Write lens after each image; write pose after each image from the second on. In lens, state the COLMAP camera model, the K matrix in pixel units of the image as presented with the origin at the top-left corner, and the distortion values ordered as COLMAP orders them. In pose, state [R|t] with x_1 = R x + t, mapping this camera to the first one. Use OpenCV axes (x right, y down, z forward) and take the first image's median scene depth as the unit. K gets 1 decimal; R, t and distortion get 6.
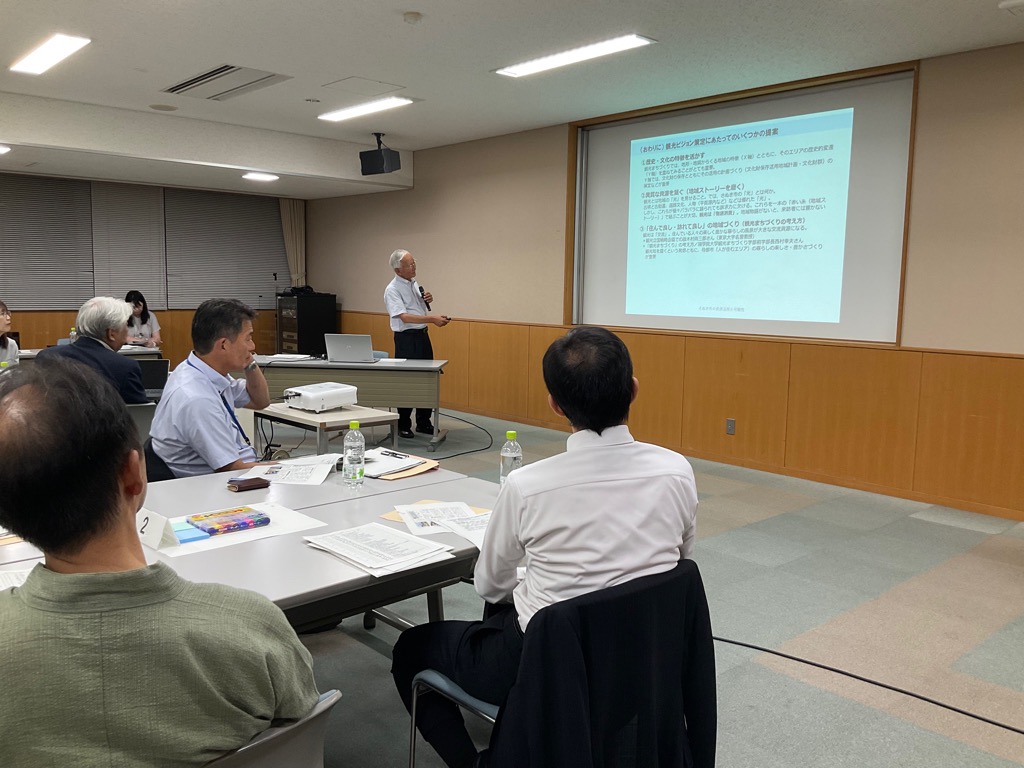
lens RADIAL K [[846.5, 0, 513.6], [0, 846.5, 388.1], [0, 0, 1]] dist [0.113804, -0.221508]
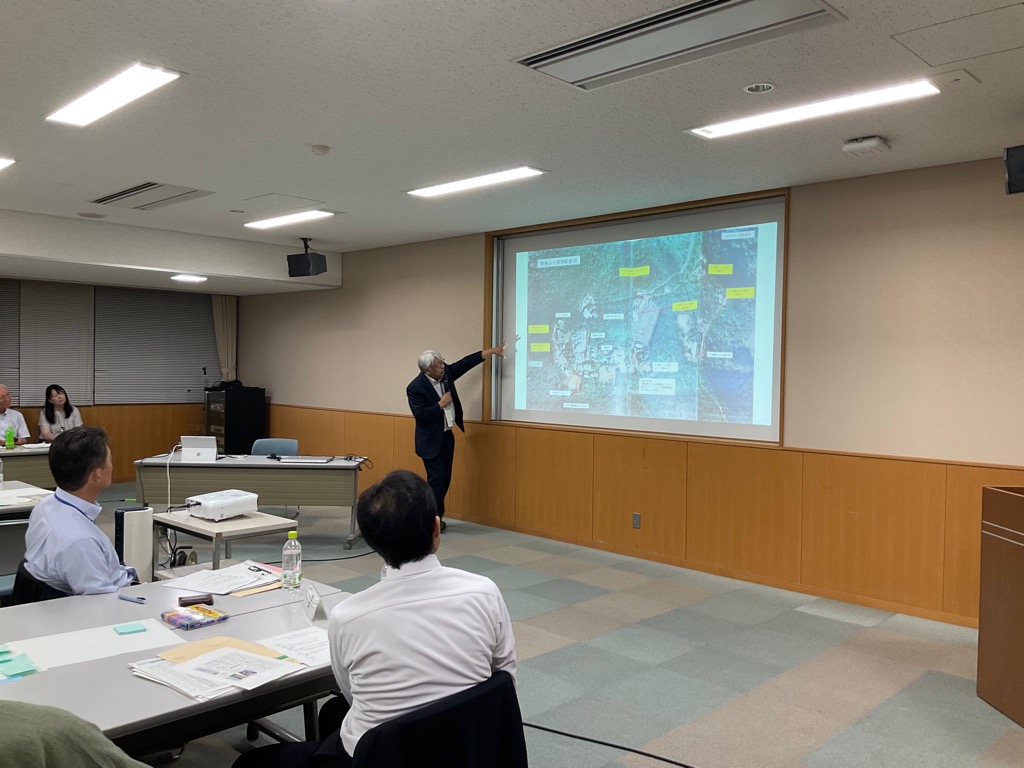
lens RADIAL K [[846.5, 0, 513.6], [0, 846.5, 388.1], [0, 0, 1]] dist [0.113804, -0.221508]
pose [[0.998354, -0.002826, 0.057274, 0.050896], [0.008159, 0.995623, -0.093101, -0.023633], [-0.056760, 0.093415, 0.994008, -0.048327]]
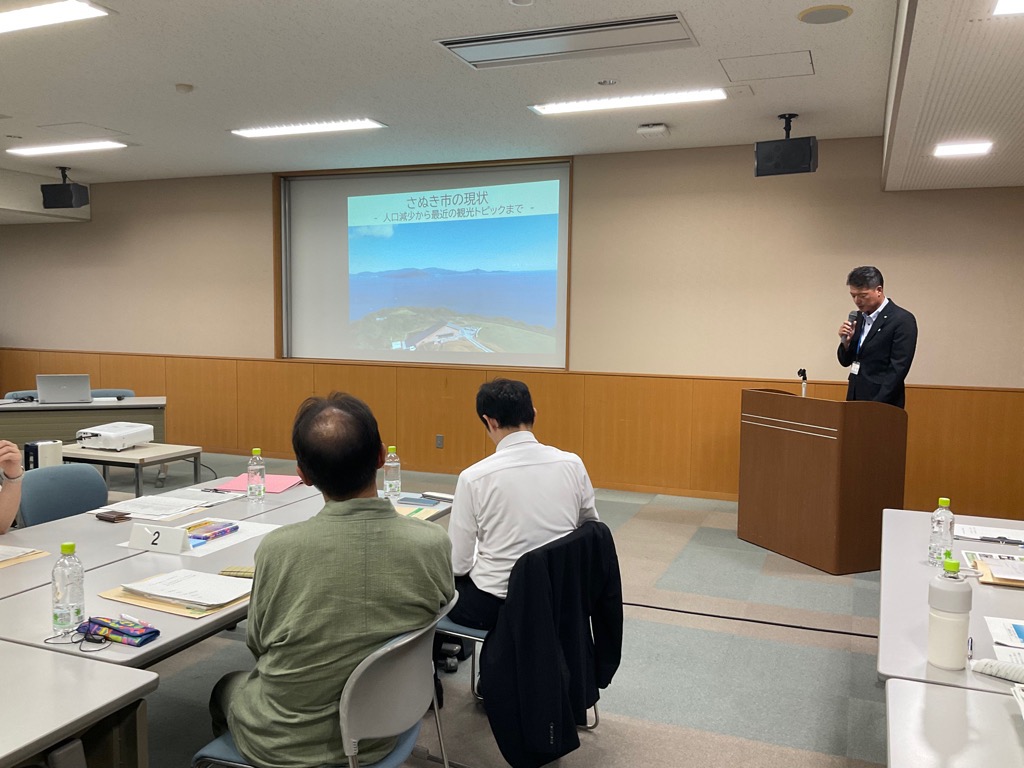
lens RADIAL K [[846.5, 0, 513.6], [0, 846.5, 388.1], [0, 0, 1]] dist [0.113804, -0.221508]
pose [[0.902899, -0.039522, 0.428031, -0.176873], [0.052027, 0.998491, -0.017553, -0.003709], [-0.426692, 0.038117, 0.903594, -0.133731]]
